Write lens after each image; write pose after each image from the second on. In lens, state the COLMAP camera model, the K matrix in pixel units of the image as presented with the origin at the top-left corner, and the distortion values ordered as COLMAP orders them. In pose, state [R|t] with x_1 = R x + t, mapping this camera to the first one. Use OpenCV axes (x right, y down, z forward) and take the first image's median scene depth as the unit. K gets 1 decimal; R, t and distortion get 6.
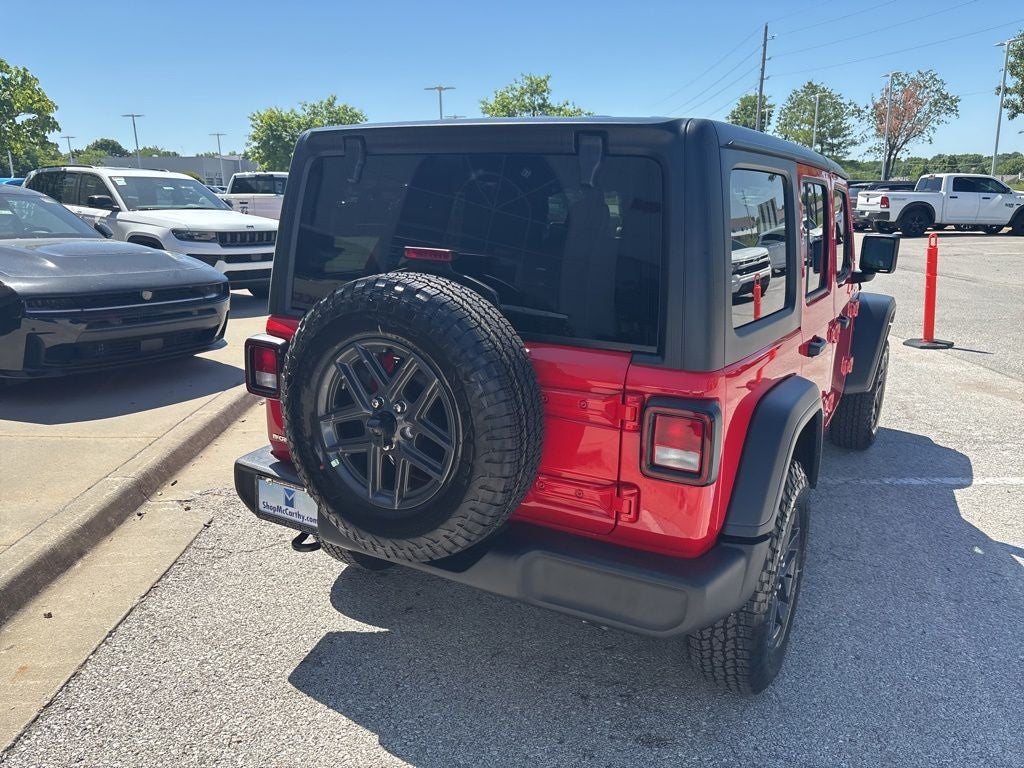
lens RADIAL K [[779.3, 0, 507.7], [0, 779.3, 380.1], [0, 0, 1]] dist [0.047772, -0.060689]
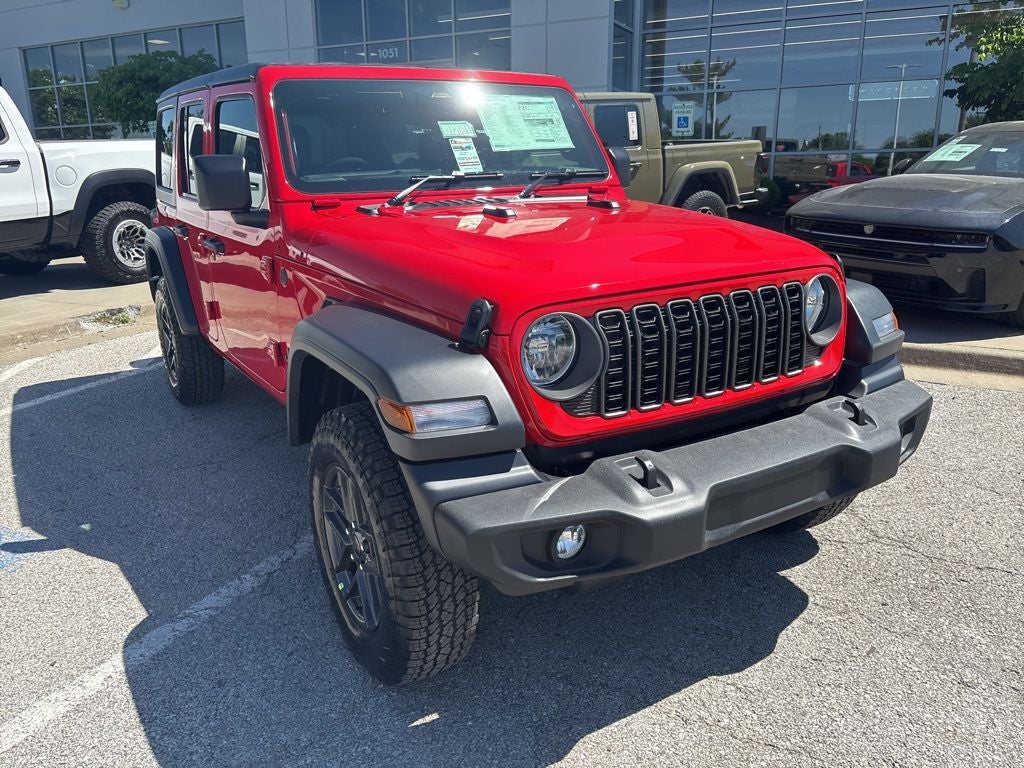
lens RADIAL K [[778.7, 0, 508.5], [0, 778.7, 384.8], [0, 0, 1]] dist [0.048809, -0.061618]
pose [[-0.475184, 0.243484, -0.845527, 0.879448], [-0.198483, 0.906519, 0.372595, -0.275742], [0.857207, 0.344874, -0.382436, 1.378582]]
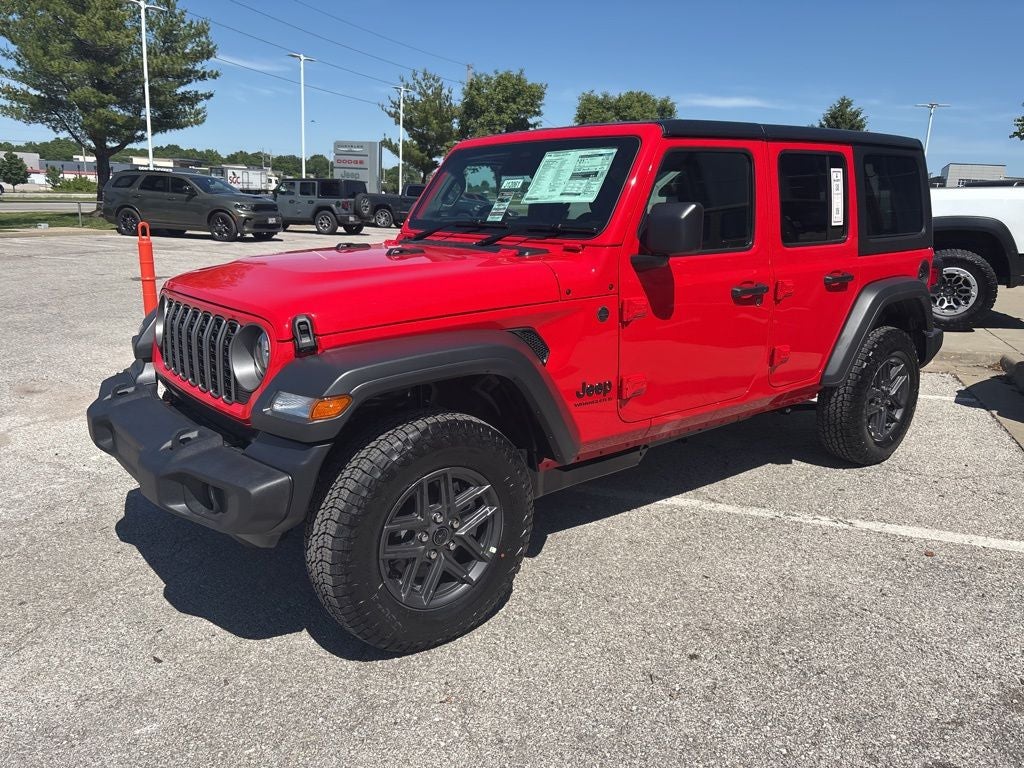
lens RADIAL K [[778.7, 0, 508.5], [0, 778.7, 384.8], [0, 0, 1]] dist [0.048809, -0.061618]
pose [[-0.933177, -0.107985, 0.342813, -0.031624], [0.060055, 0.893544, 0.444941, -0.382806], [-0.354365, 0.435796, -0.827349, 1.736381]]
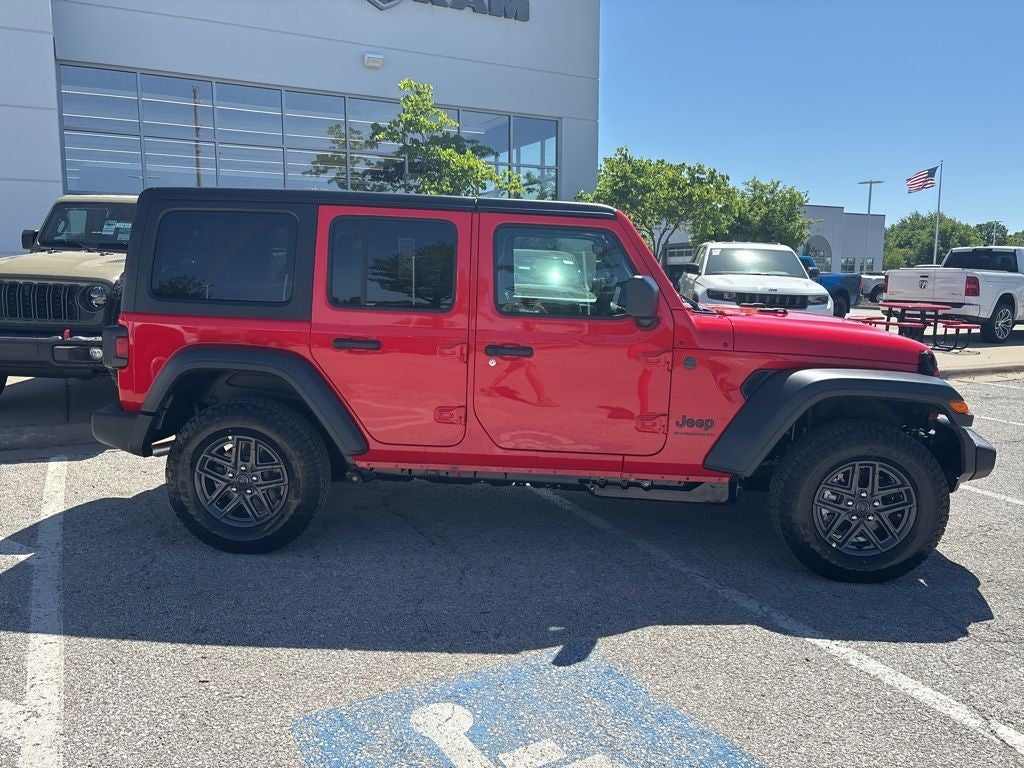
lens RADIAL K [[779.3, 0, 508.5], [0, 779.3, 375.9], [0, 0, 1]] dist [0.045745, -0.058935]
pose [[0.454561, 0.130413, -0.881117, 1.072317], [-0.226118, 0.973713, 0.027465, -0.055114], [0.861536, 0.186752, 0.472100, 0.409439]]
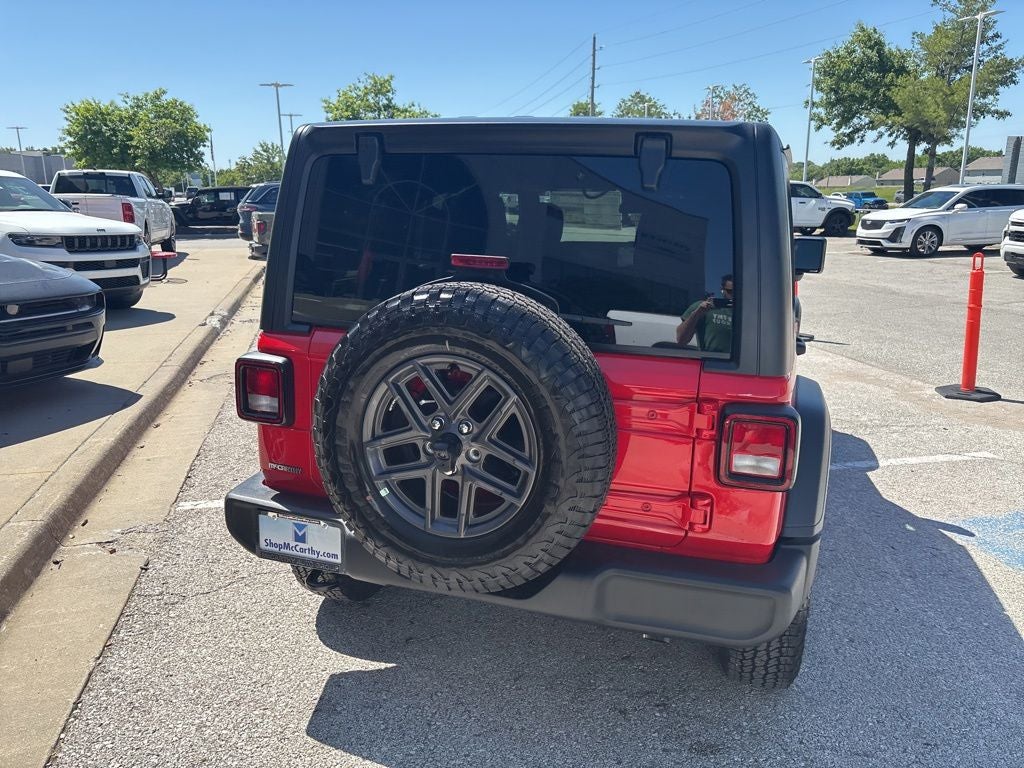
lens RADIAL K [[778.7, 0, 508.5], [0, 778.7, 384.8], [0, 0, 1]] dist [0.048809, -0.061618]
pose [[0.978915, -0.042512, 0.199794, -0.125692], [0.041905, 0.999095, 0.007268, -0.009571], [-0.199923, 0.001258, 0.979811, 0.039298]]
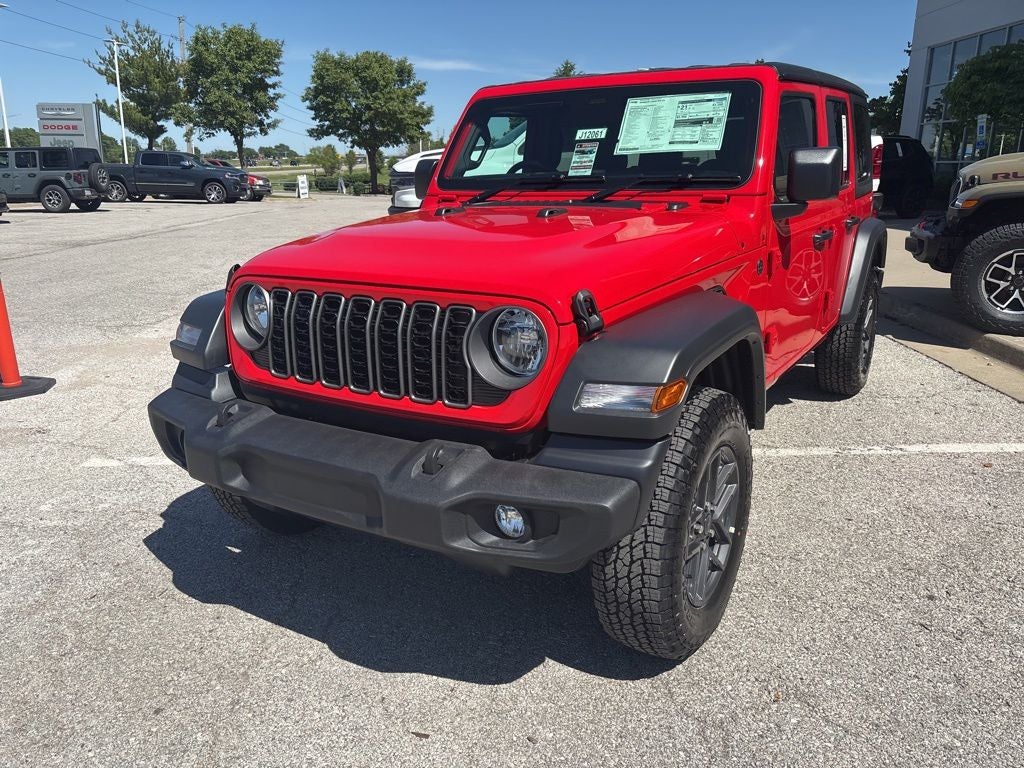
lens RADIAL K [[781.4, 0, 512.0], [0, 781.4, 384.0], [0, 0, 1]] dist [0.036719, -0.046946]
pose [[-0.999741, -0.005207, 0.022162, 0.312135], [0.006365, 0.870723, 0.491732, -0.368116], [-0.021858, 0.491745, -0.870465, 1.737030]]
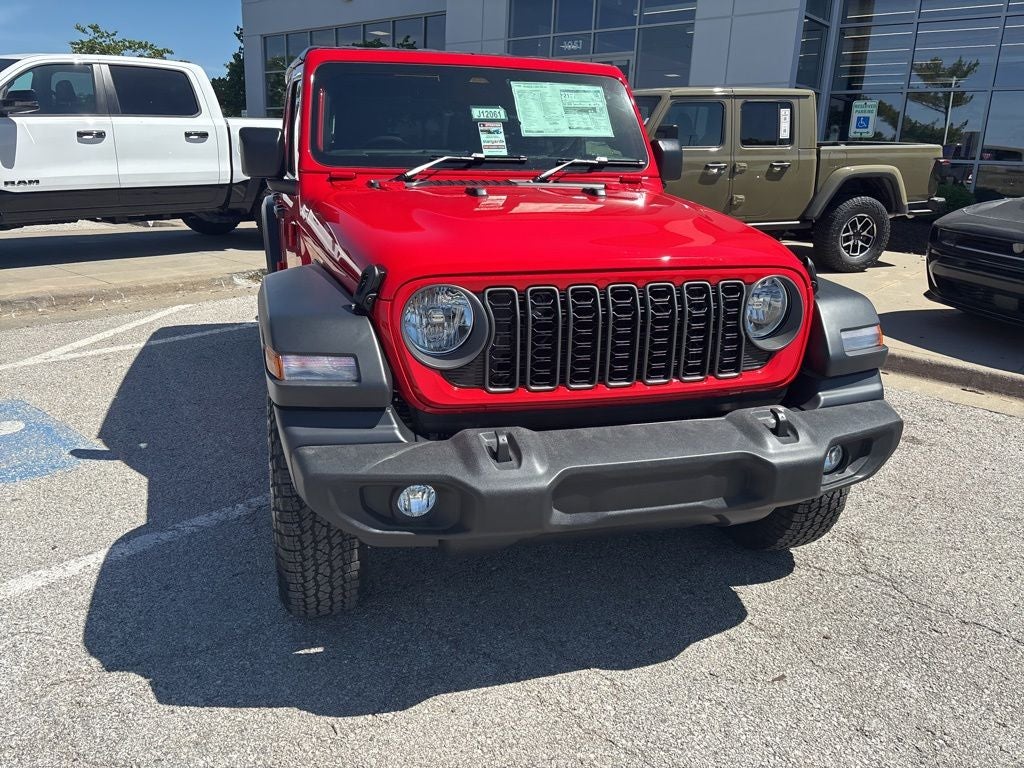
lens RADIAL K [[776.8, 0, 507.7], [0, 776.8, 374.8], [0, 0, 1]] dist [0.045542, -0.051720]
pose [[-0.684634, 0.172910, -0.708081, 0.797070], [-0.209036, 0.884070, 0.418000, -0.304917], [0.698270, 0.434191, -0.569120, 1.521998]]
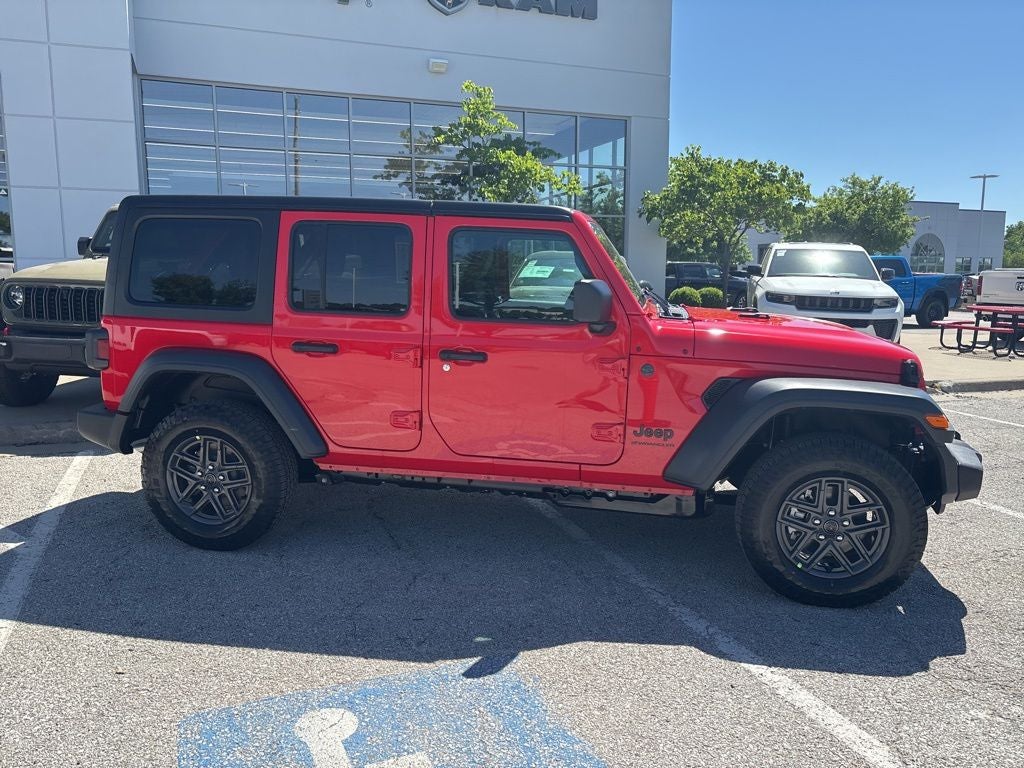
lens RADIAL K [[778.7, 0, 508.5], [0, 778.7, 384.8], [0, 0, 1]] dist [0.048809, -0.061618]
pose [[0.342693, 0.143201, -0.928469, 1.120182], [-0.233202, 0.970347, 0.063586, -0.092492], [0.910043, 0.194730, 0.365926, 0.546667]]
